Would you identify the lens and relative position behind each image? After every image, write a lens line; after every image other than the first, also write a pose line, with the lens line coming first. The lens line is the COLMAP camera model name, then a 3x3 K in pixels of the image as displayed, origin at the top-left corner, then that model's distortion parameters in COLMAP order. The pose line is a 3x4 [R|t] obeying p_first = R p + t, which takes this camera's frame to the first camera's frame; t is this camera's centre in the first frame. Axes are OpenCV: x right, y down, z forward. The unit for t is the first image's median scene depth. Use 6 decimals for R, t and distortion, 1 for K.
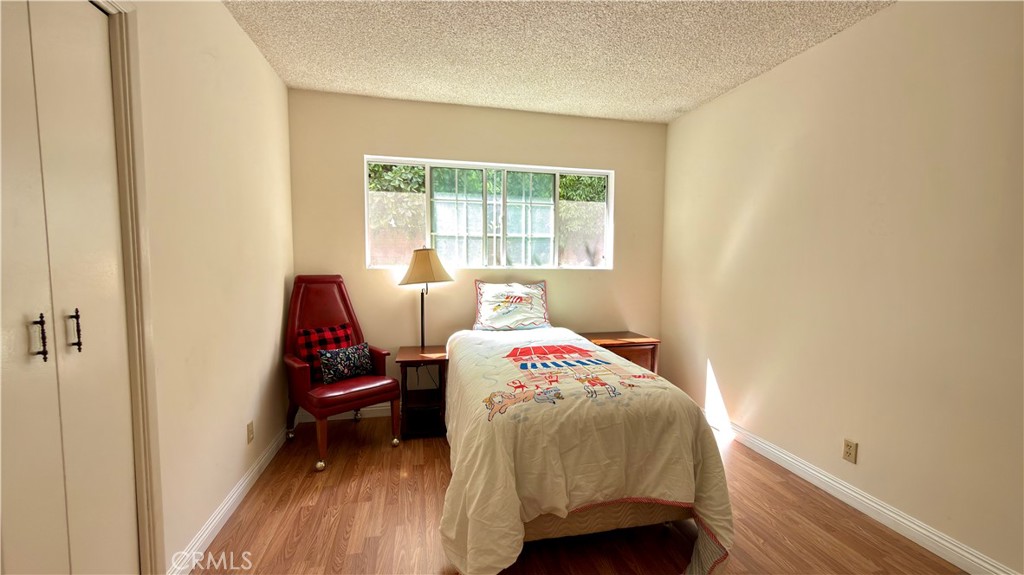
lens RADIAL K [[409.3, 0, 512.9], [0, 409.3, 289.1], [0, 0, 1]] dist [-0.000186, 0.000051]
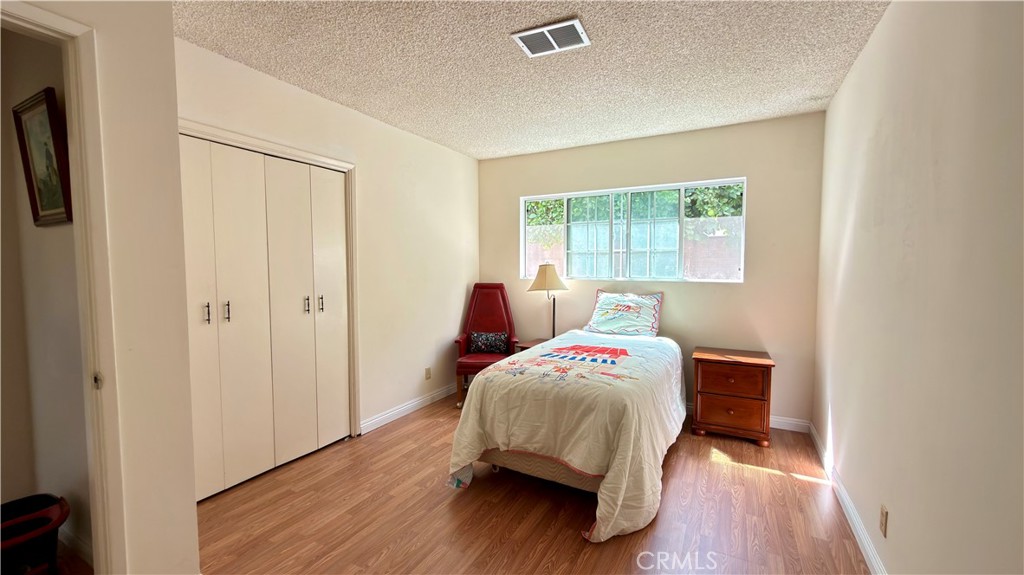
lens RADIAL K [[409.3, 0, 512.9], [0, 409.3, 289.1], [0, 0, 1]] dist [-0.000186, 0.000051]
pose [[0.749289, 0.029649, -0.661579, 0.830043], [-0.041224, 0.999148, -0.001913, -0.018330], [0.660958, 0.028706, 0.749873, -0.073469]]
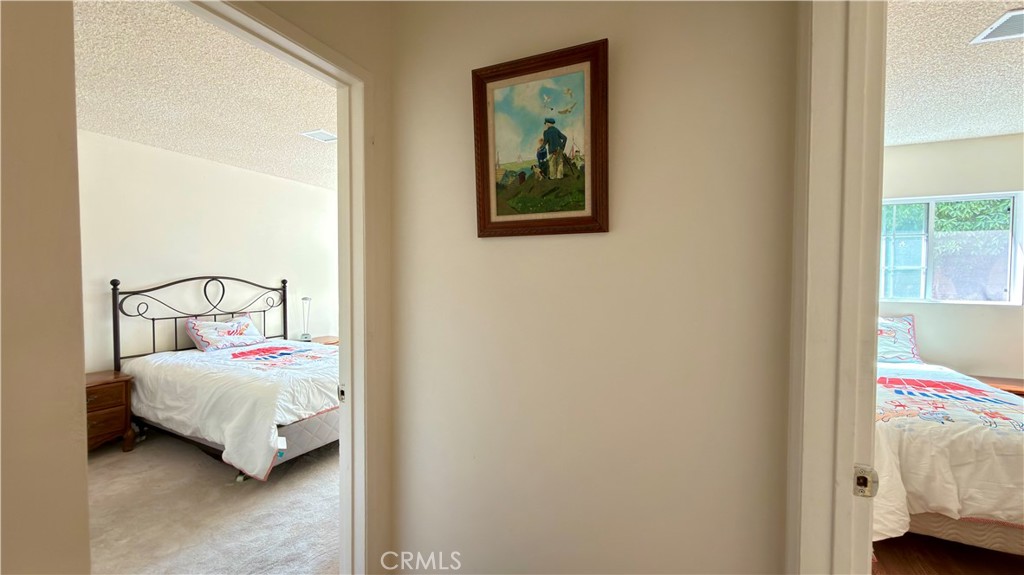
lens RADIAL K [[409.3, 0, 512.9], [0, 409.3, 289.1], [0, 0, 1]] dist [-0.000186, 0.000051]
pose [[0.790211, 0.014573, -0.612662, -0.130292], [-0.043991, 0.998487, -0.032989, -0.012520], [0.611254, 0.053020, 0.789656, -0.575045]]
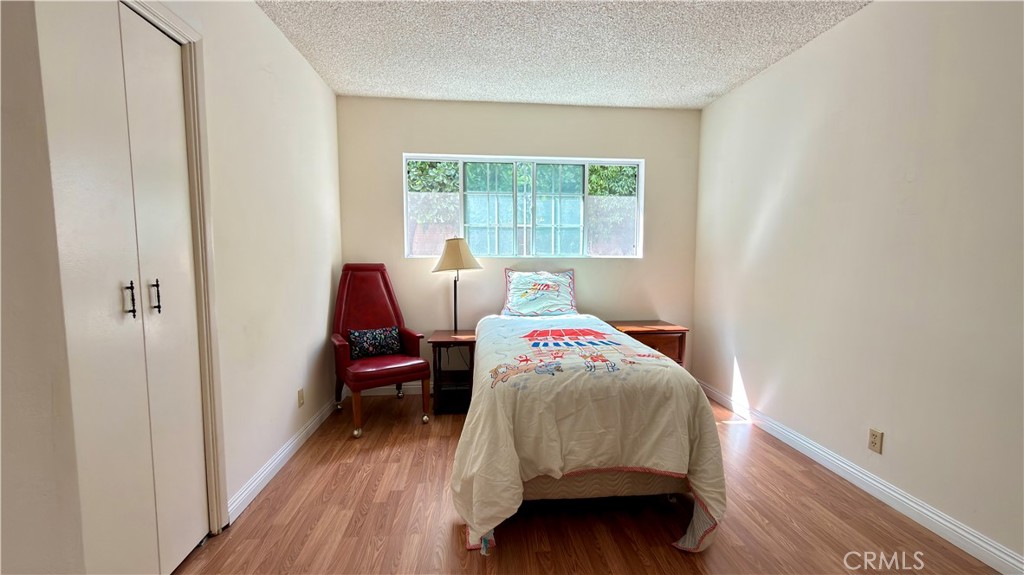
lens RADIAL K [[409.3, 0, 512.9], [0, 409.3, 289.1], [0, 0, 1]] dist [-0.000186, 0.000051]
pose [[0.991187, 0.004171, -0.132401, 0.109965], [-0.002997, 0.999954, 0.009066, 0.034761], [0.132433, -0.008589, 0.991155, -0.064255]]
